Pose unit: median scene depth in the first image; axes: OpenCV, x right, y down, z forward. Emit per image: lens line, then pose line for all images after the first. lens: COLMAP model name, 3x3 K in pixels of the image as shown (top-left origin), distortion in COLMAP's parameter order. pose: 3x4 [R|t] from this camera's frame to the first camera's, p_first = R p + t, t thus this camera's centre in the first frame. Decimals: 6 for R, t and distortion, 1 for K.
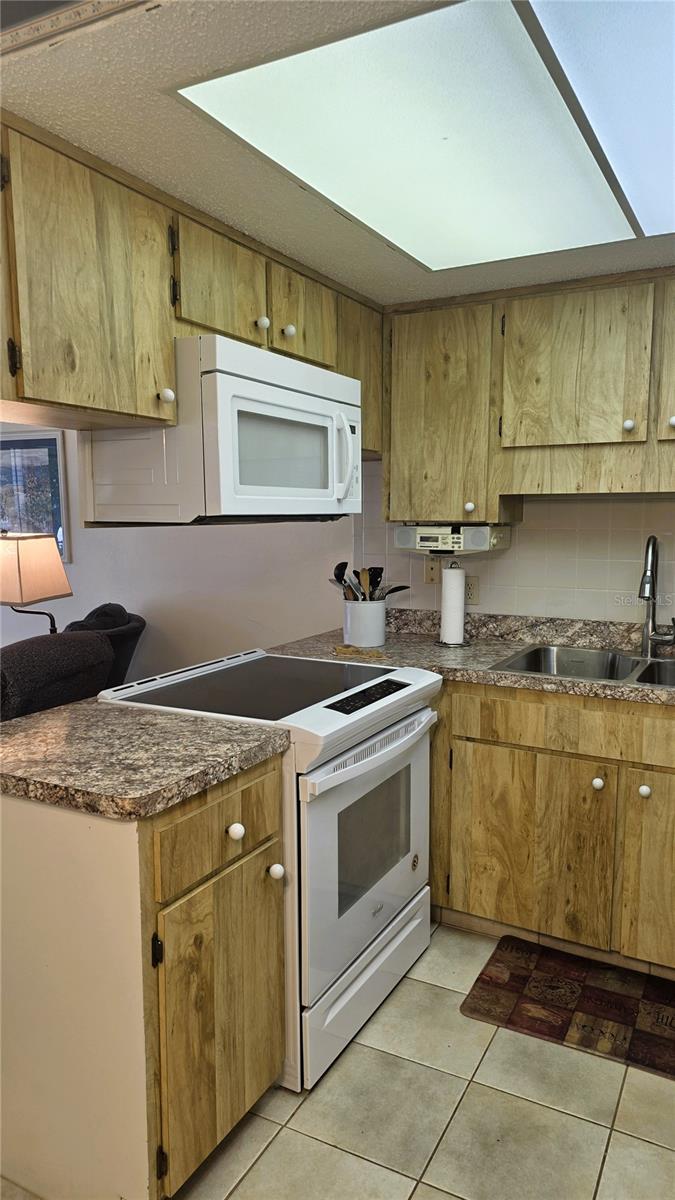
lens RADIAL K [[794.3, 0, 344.6], [0, 794.3, 606.5], [0, 0, 1]] dist [0.141902, -0.231703]
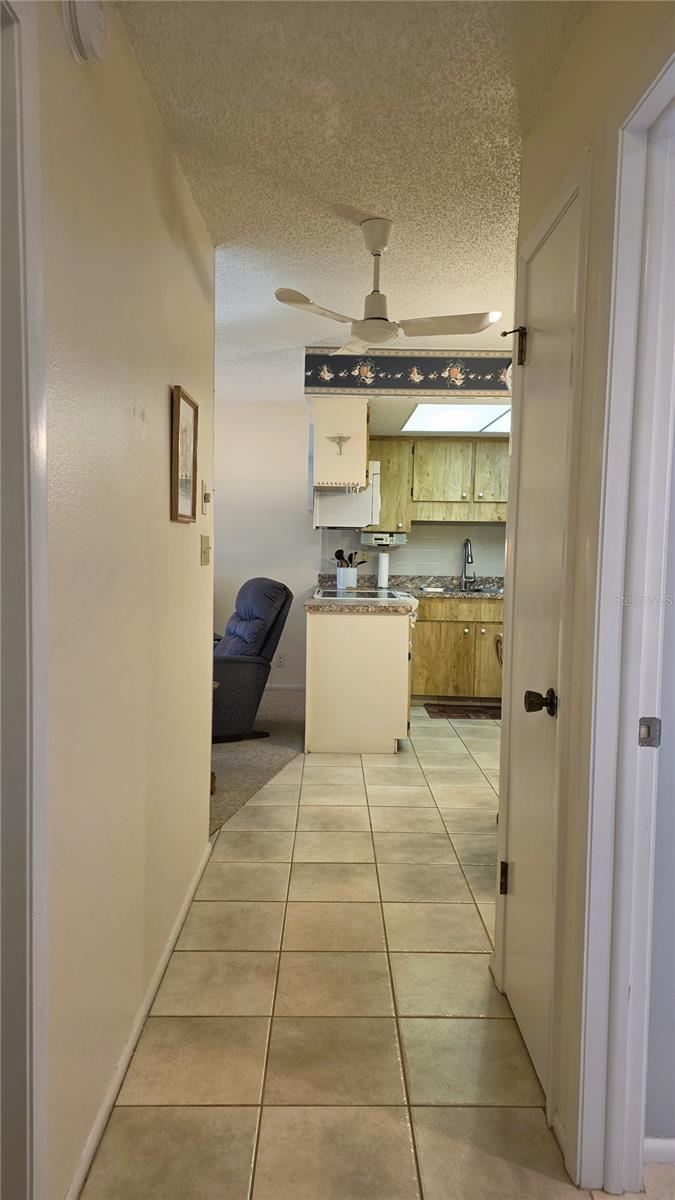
lens RADIAL K [[809.6, 0, 337.5], [0, 809.6, 600.0], [0, 0, 1]] dist [0.146539, -0.113832]
pose [[0.878443, -0.017267, 0.477536, -1.230288], [0.039305, 0.998571, -0.036197, 0.184914], [-0.476229, 0.050567, 0.877866, -1.055351]]
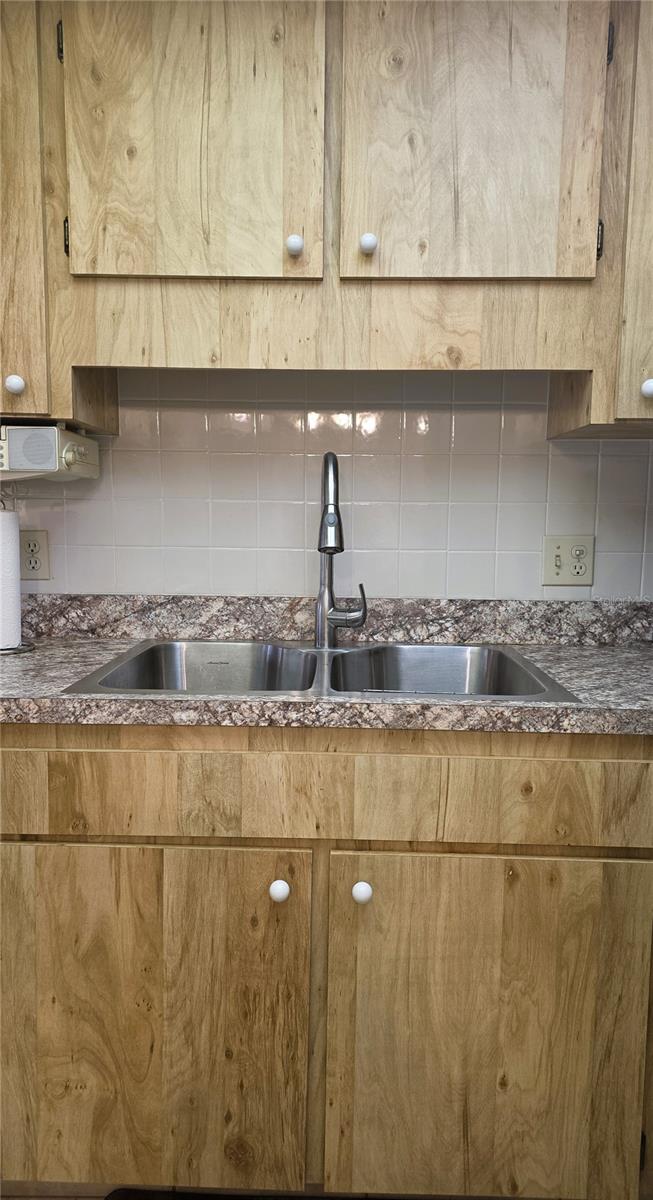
lens RADIAL K [[791.7, 0, 331.4], [0, 791.7, 600.9], [0, 0, 1]] dist [0.073084, -0.062057]
pose [[0.889255, -0.036282, 0.455970, 0.104314], [0.042756, 0.999078, -0.003887, 0.030587], [-0.455409, 0.022952, 0.889987, 0.478270]]
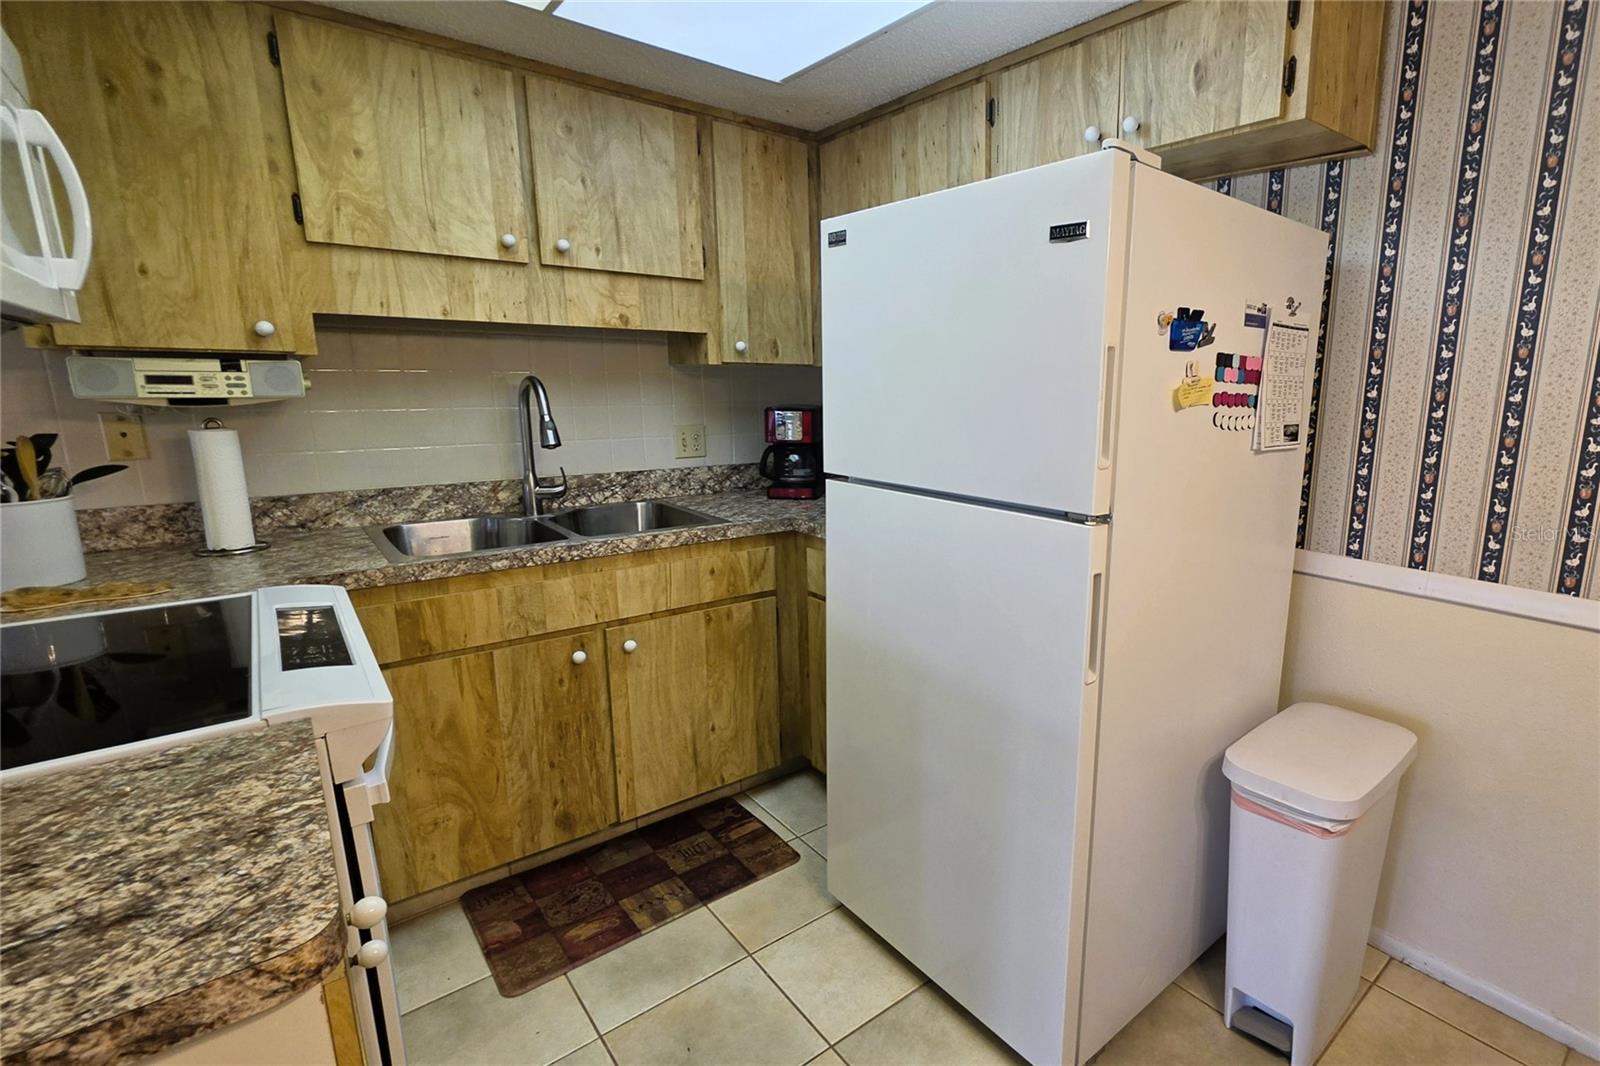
lens RADIAL K [[766.6, 0, 953.0], [0, 766.6, 532.3], [0, 0, 1]] dist [0.002492, -0.000434]
pose [[0.334385, -0.180640, 0.924963, -0.280967], [0.101902, 0.982635, 0.155064, -0.003277], [-0.936911, 0.042404, 0.346986, 0.297561]]
